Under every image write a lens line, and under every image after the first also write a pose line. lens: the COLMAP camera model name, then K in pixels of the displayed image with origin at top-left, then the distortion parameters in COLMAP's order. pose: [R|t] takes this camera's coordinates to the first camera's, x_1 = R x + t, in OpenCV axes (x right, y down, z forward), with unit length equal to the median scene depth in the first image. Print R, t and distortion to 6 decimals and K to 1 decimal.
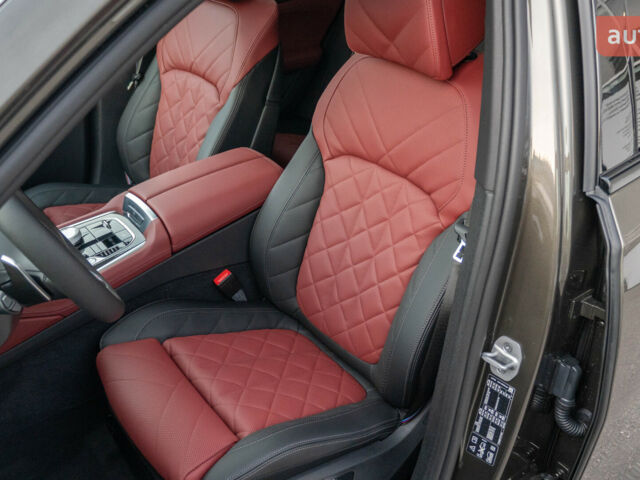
lens RADIAL K [[661.2, 0, 321.3], [0, 661.2, 237.7], [0, 0, 1]] dist [-0.011271, 0.020322]
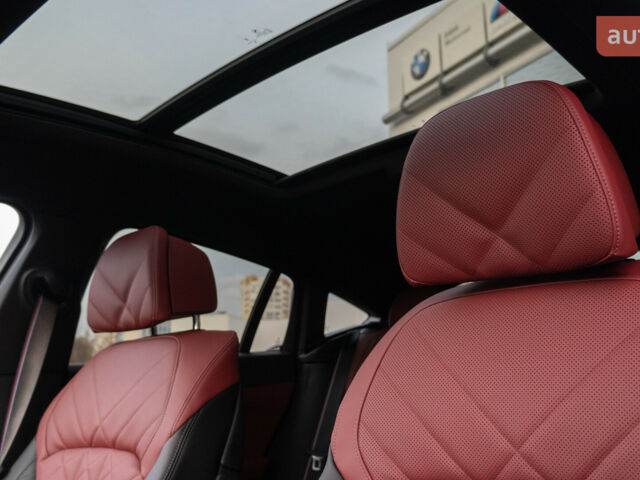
lens RADIAL K [[661.2, 0, 321.3], [0, 661.2, 237.7], [0, 0, 1]] dist [-0.011271, 0.020322]
pose [[0.985869, 0.012681, 0.167037, -0.095464], [0.103812, 0.736331, -0.668610, 0.052003], [-0.131473, 0.676503, 0.724610, 0.409559]]
